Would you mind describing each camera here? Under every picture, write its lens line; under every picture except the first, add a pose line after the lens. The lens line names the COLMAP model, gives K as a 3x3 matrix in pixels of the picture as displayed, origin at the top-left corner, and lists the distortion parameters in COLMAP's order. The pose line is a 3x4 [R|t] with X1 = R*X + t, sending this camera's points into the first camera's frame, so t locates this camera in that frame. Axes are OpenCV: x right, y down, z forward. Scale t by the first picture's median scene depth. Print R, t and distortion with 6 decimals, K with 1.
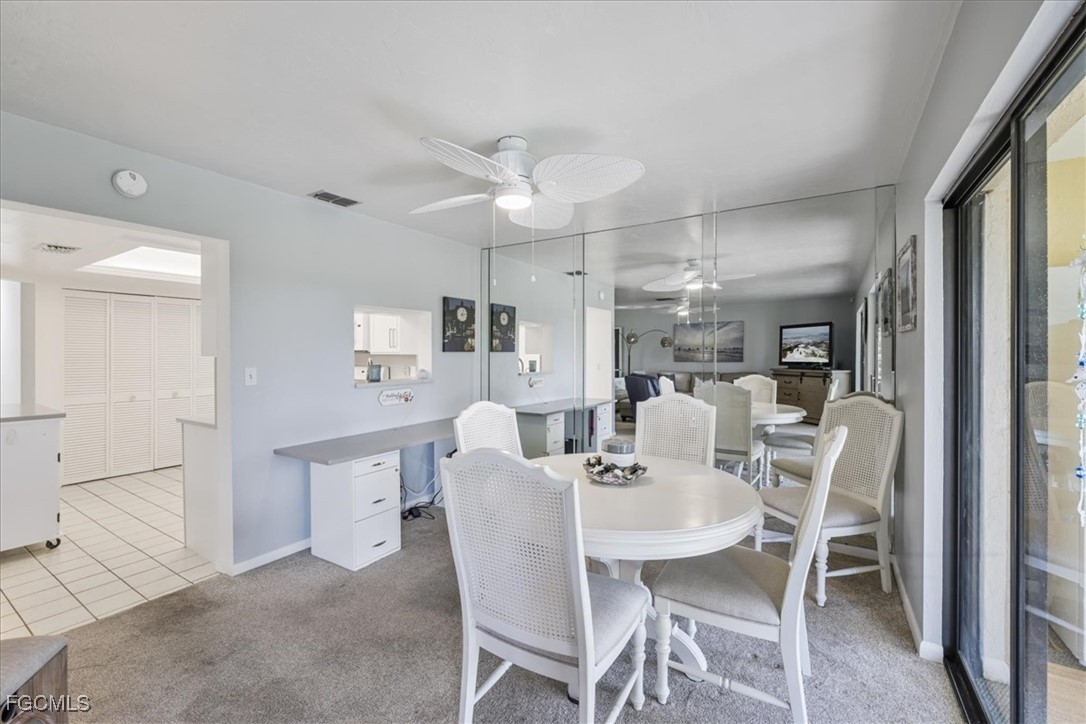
lens RADIAL K [[457.5, 0, 540.1], [0, 457.5, 361.8], [0, 0, 1]] dist [0.001365, -0.001096]
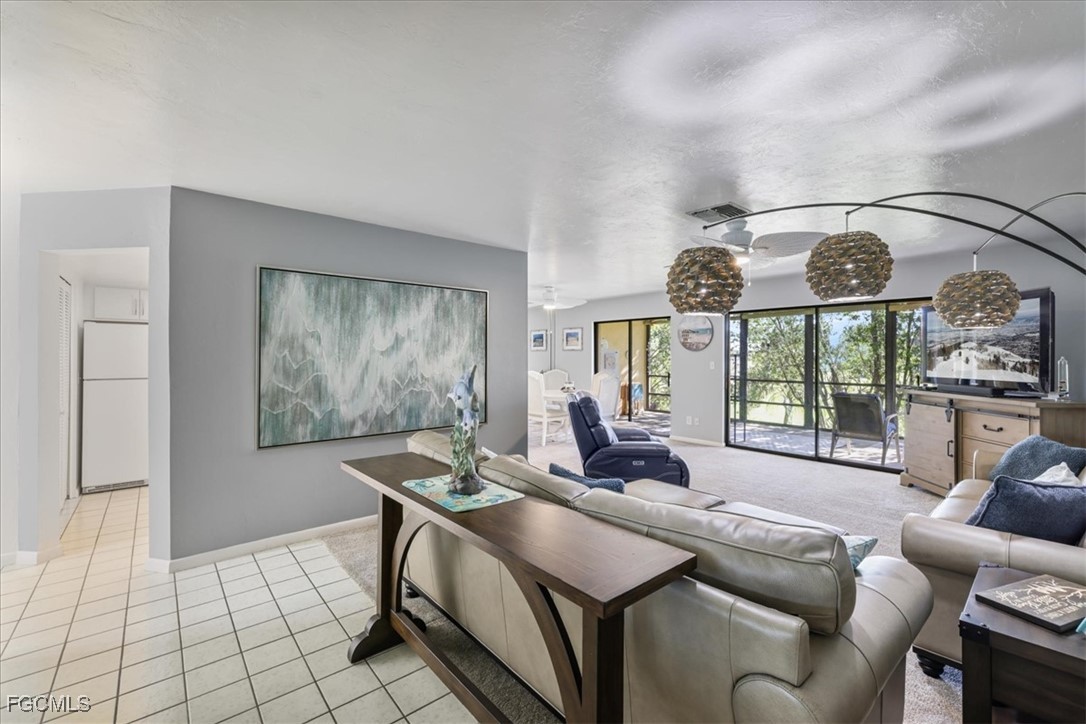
lens RADIAL K [[457.5, 0, 541.5], [0, 457.5, 358.3], [0, 0, 1]] dist [0.001365, -0.001096]
pose [[0.959908, 0.016530, -0.279826, 0.461422], [-0.020341, 0.999736, -0.010722, -0.011895], [0.279575, 0.015984, 0.959991, 0.695022]]
